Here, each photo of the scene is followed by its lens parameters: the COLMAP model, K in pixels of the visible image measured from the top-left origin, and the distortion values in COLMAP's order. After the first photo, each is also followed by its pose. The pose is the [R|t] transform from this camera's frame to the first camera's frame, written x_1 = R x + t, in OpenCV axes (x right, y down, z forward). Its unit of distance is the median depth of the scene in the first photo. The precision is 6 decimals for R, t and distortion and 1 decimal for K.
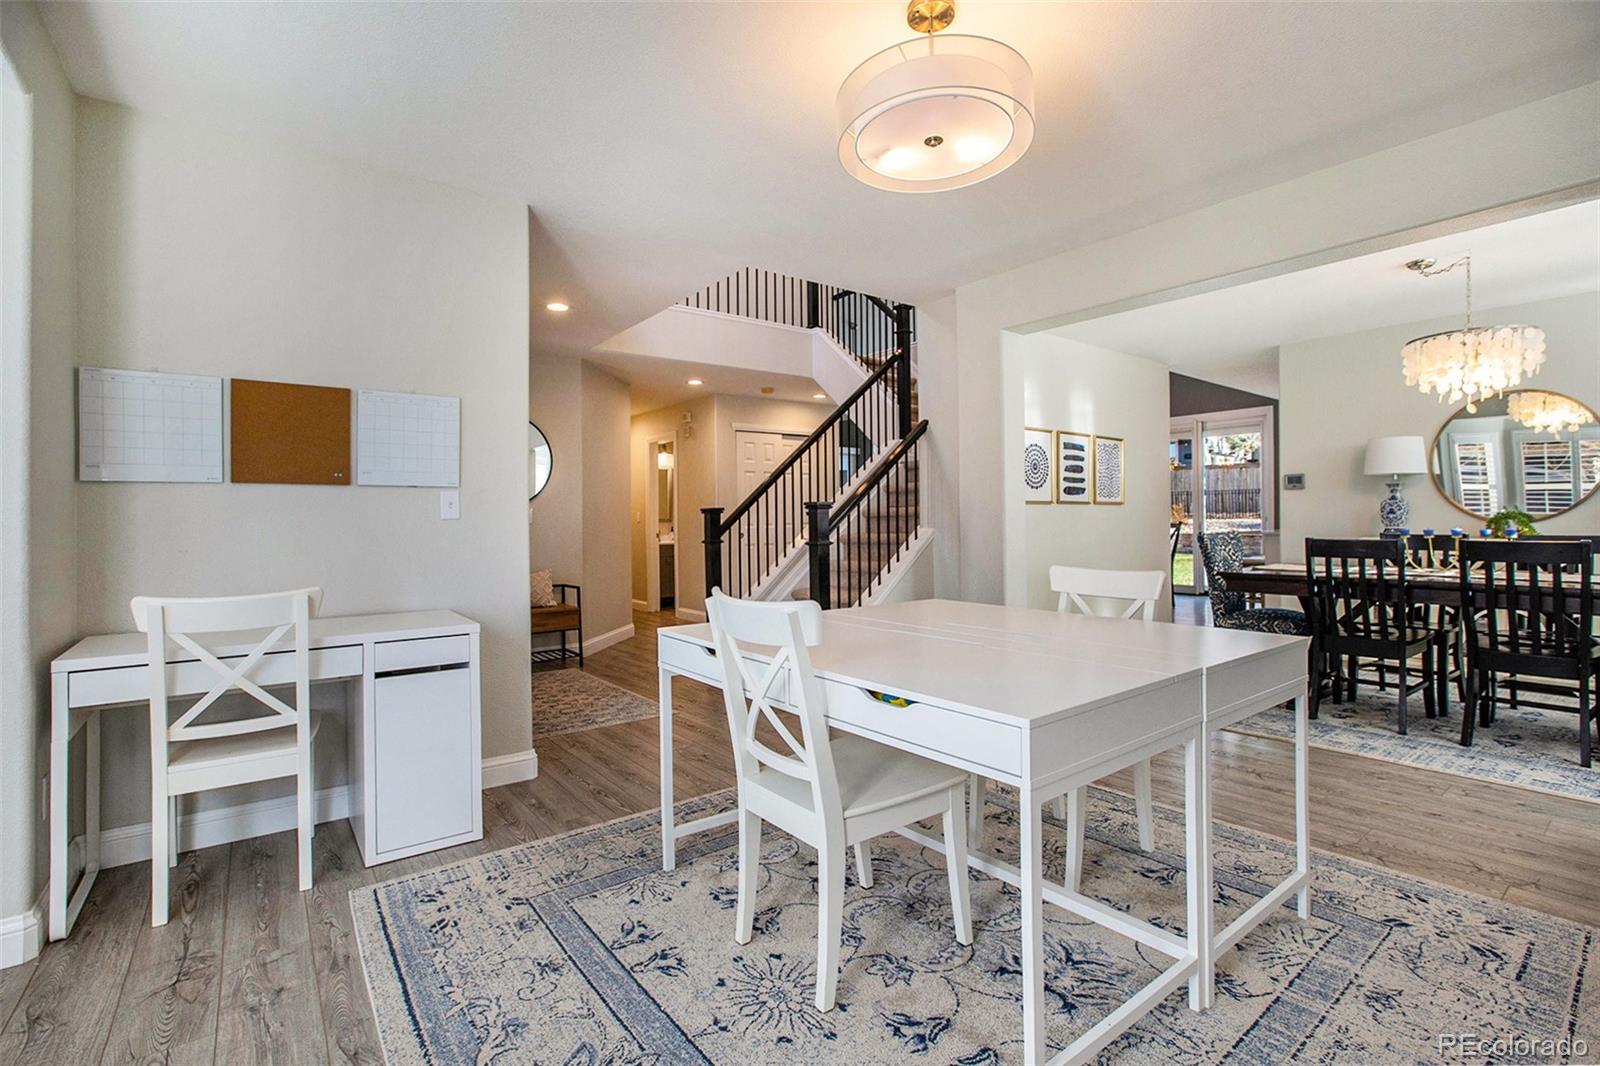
lens RADIAL K [[730.7, 0, 764.3], [0, 730.7, 521.5], [0, 0, 1]] dist [-0.036935, 0.006958]
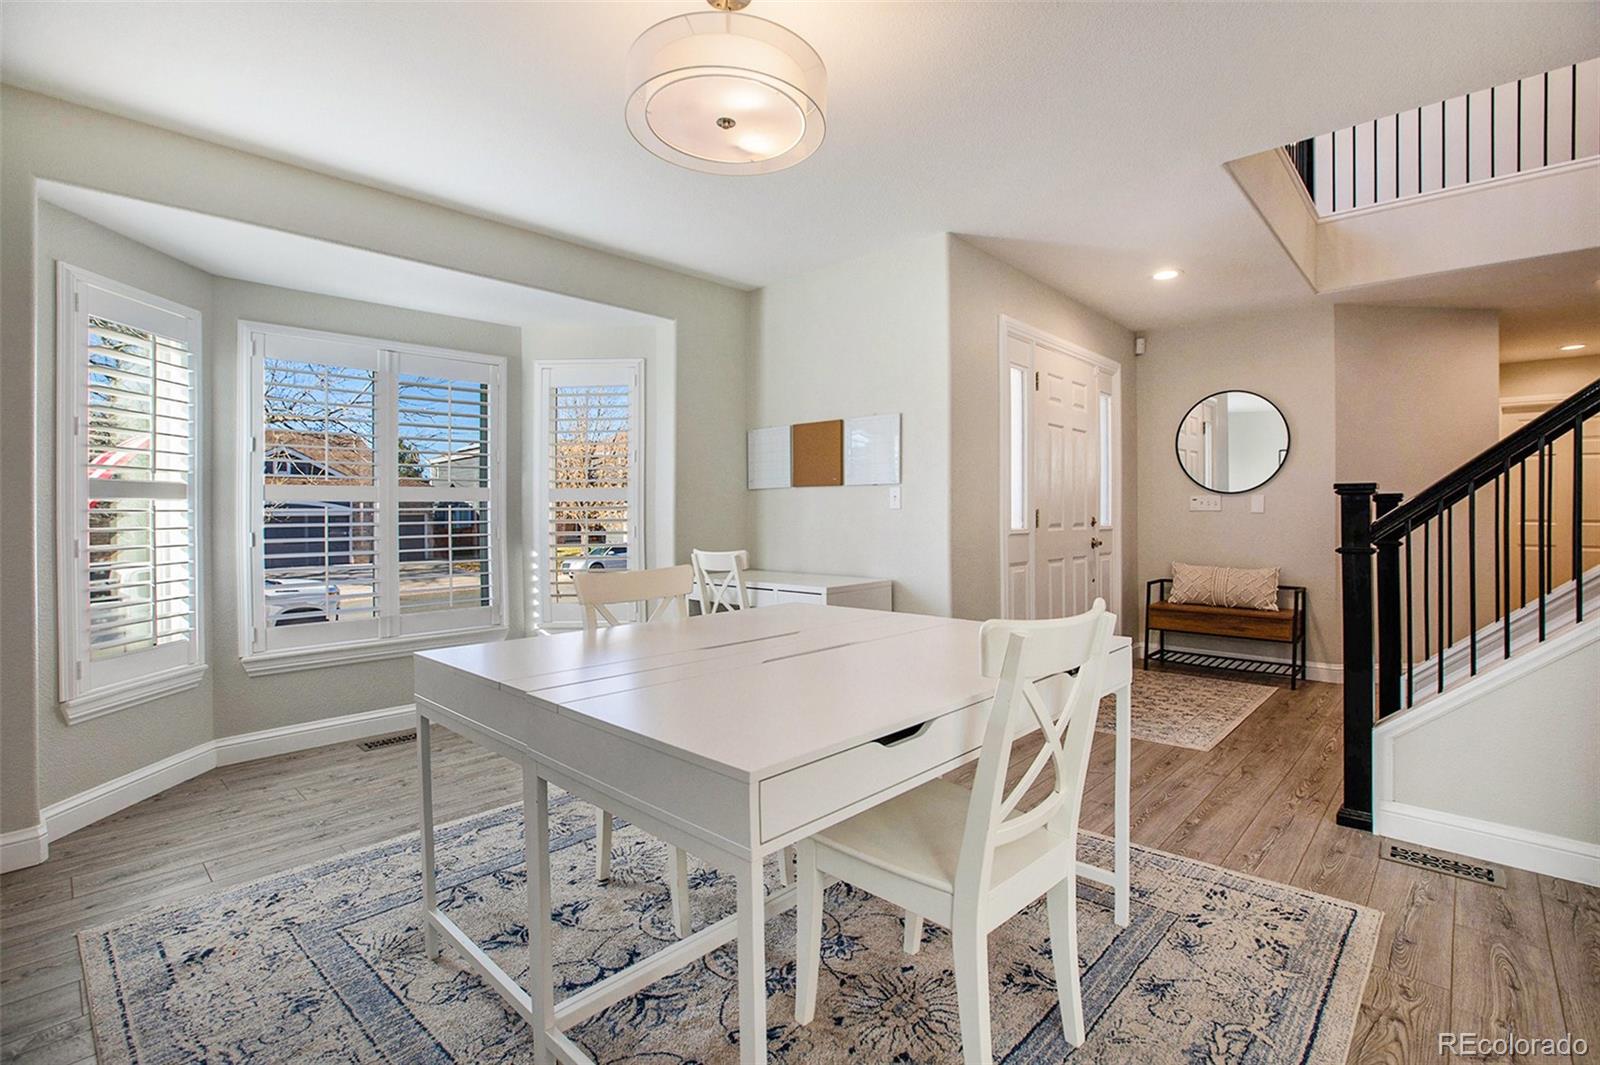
lens RADIAL K [[730.7, 0, 801.7], [0, 730.7, 515.7], [0, 0, 1]] dist [-0.036935, 0.006958]
pose [[0.201382, 0.011596, -0.979444, 0.933537], [-0.000098, 0.999930, 0.011819, -0.009760], [0.979513, -0.002284, 0.201369, 0.695651]]
